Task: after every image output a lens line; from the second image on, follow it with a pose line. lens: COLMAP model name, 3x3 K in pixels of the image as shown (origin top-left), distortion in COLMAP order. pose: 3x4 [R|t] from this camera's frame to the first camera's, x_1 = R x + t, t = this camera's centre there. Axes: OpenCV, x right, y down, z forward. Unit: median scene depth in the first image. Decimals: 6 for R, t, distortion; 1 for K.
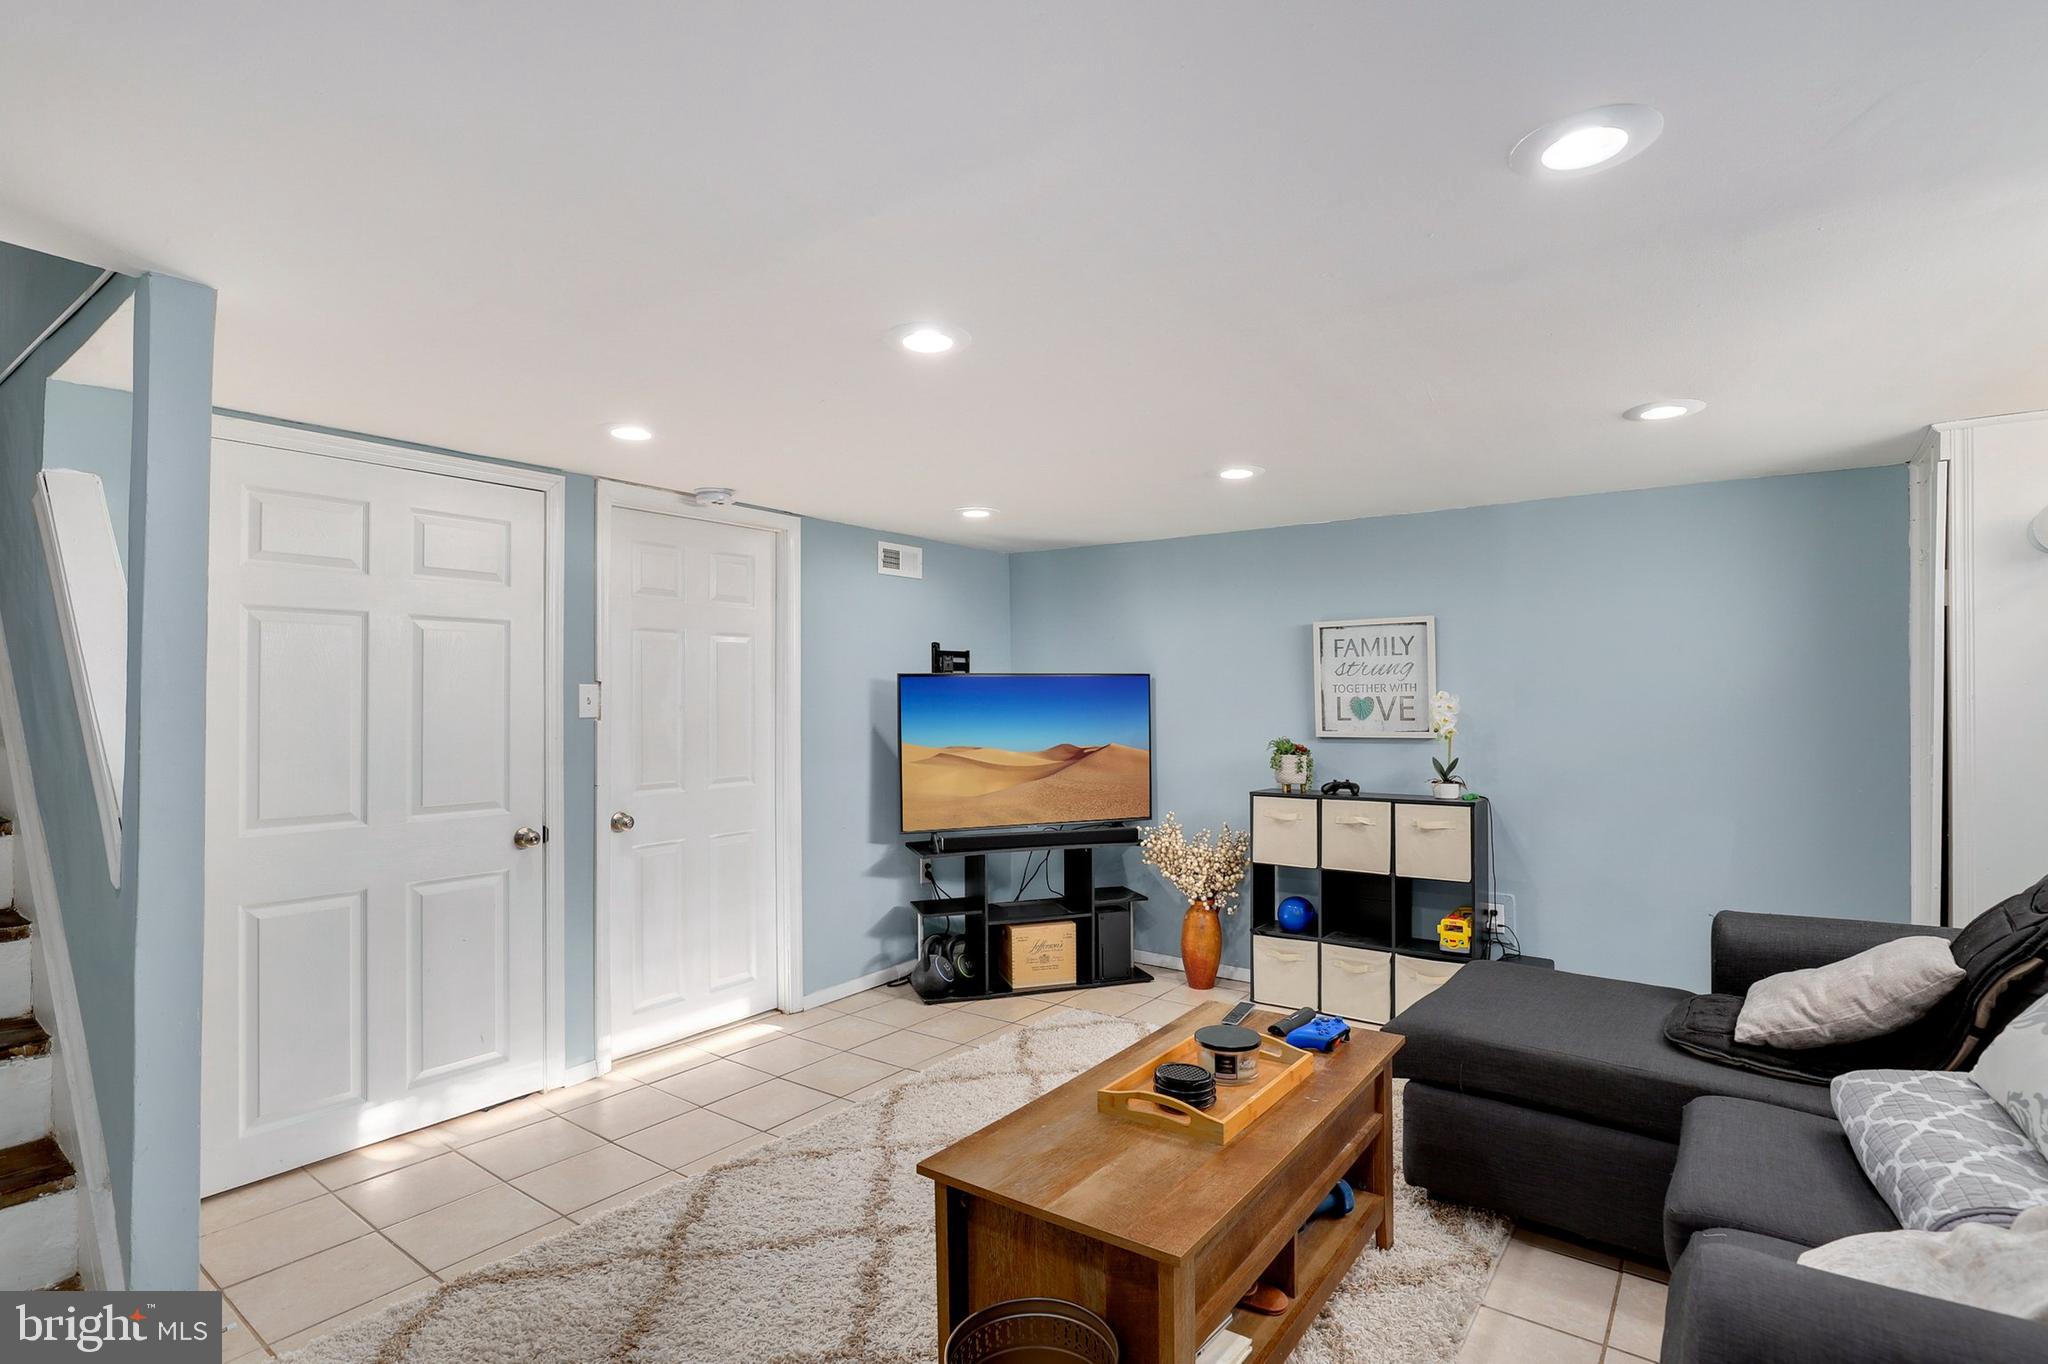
lens RADIAL K [[989.5, 0, 988.1], [0, 989.5, 698.7], [0, 0, 1]] dist [-0.000840, 0.000185]
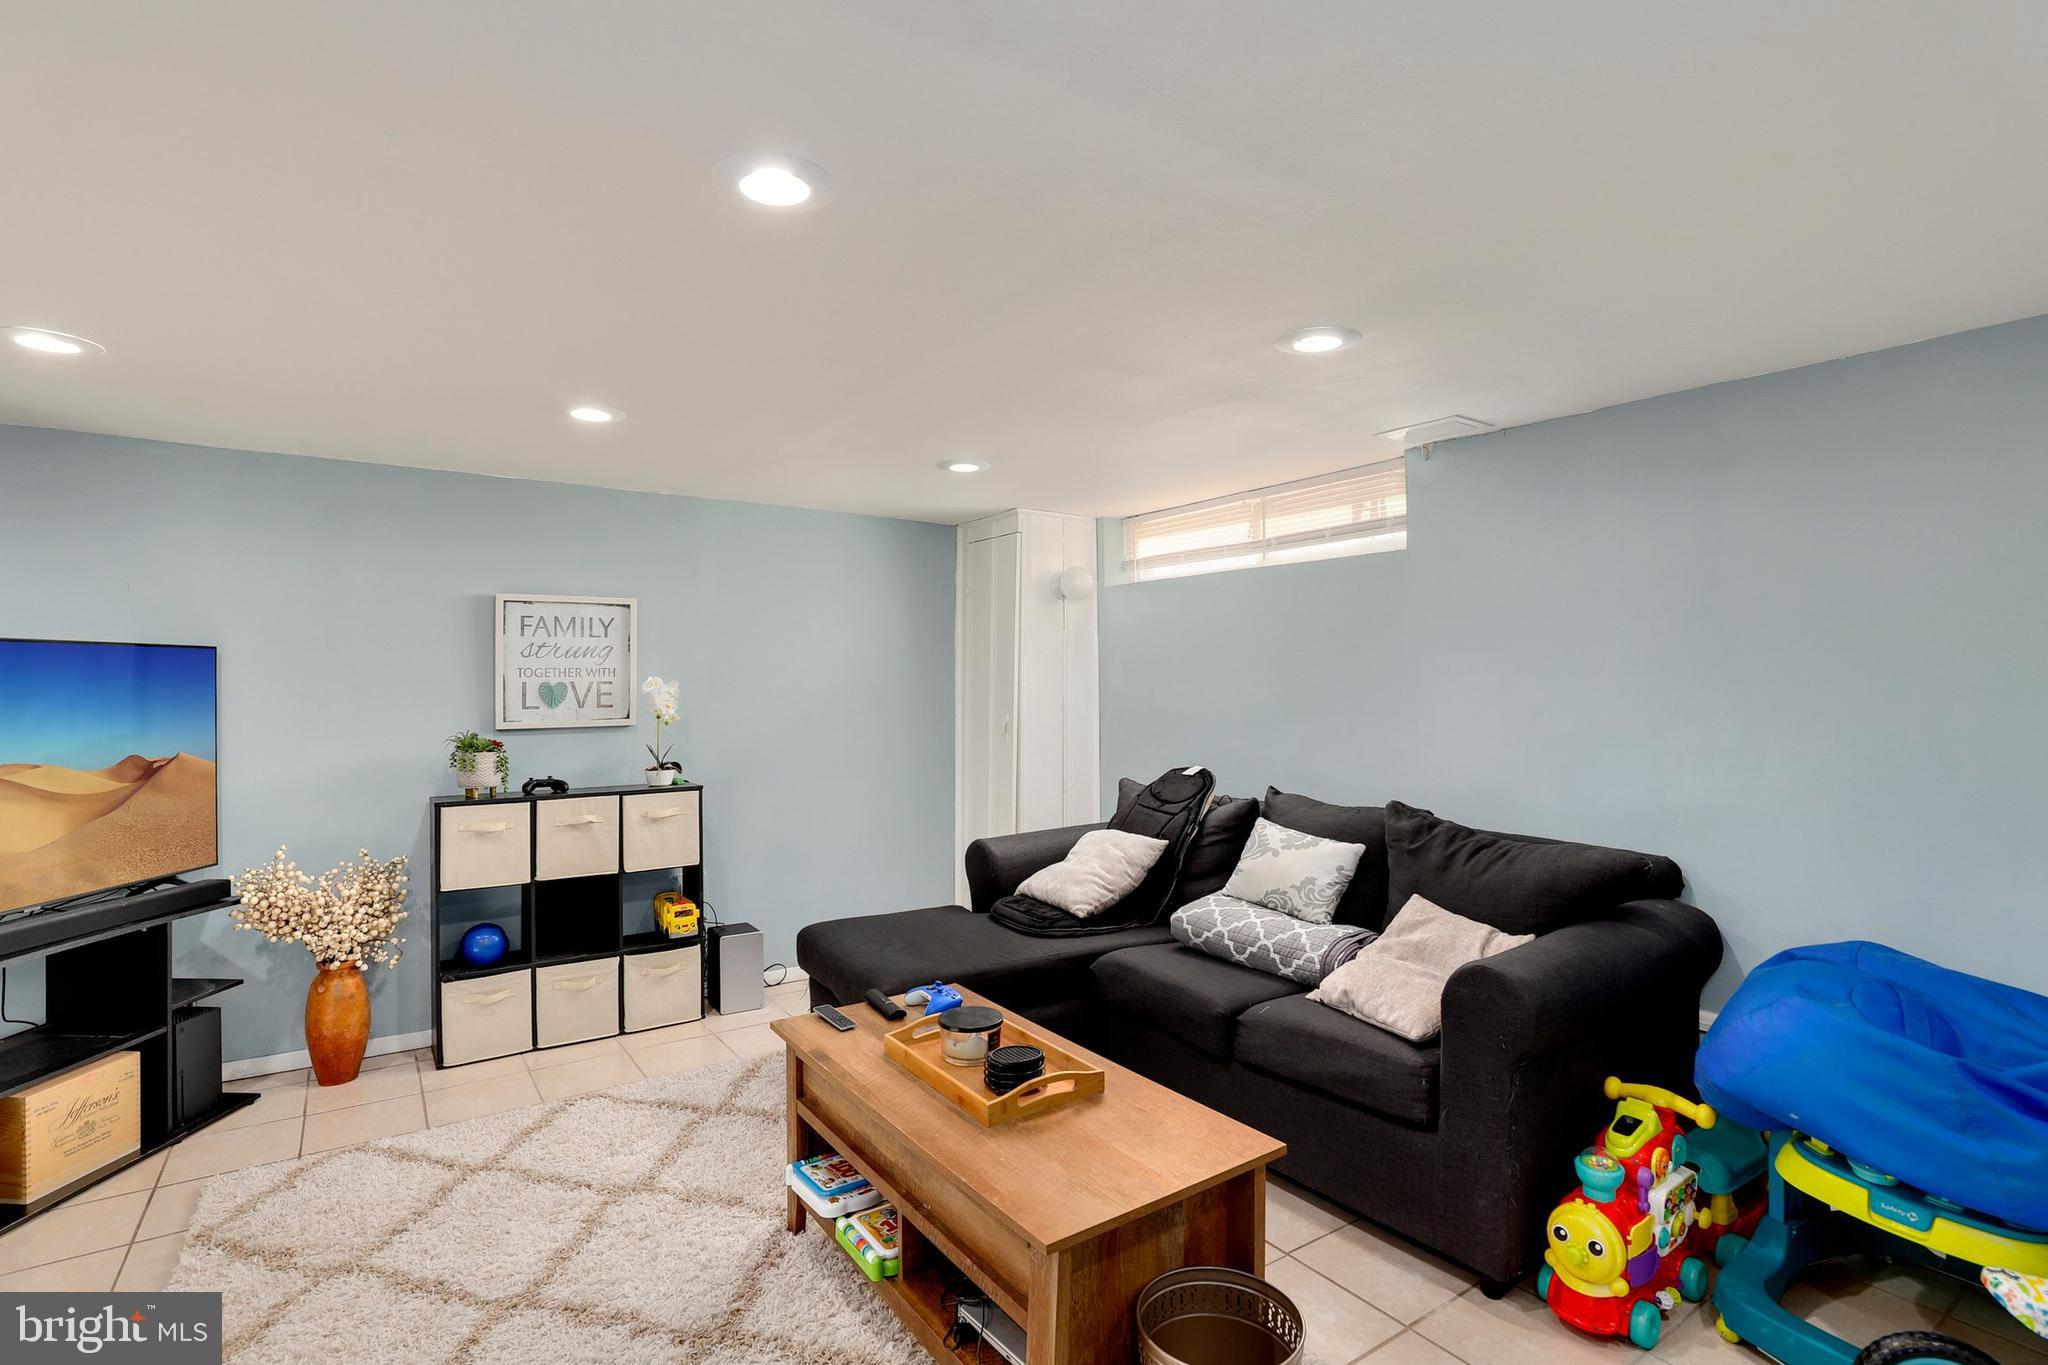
lens RADIAL K [[1005.9, 0, 1071.8], [0, 1005.9, 677.1], [0, 0, 1]] dist [-0.019509, -0.000076]
pose [[0.289792, 0.012005, 0.957014, -0.355272], [-0.004185, 0.999928, -0.011276, 0.001866], [-0.957080, -0.000738, 0.289822, 0.298965]]
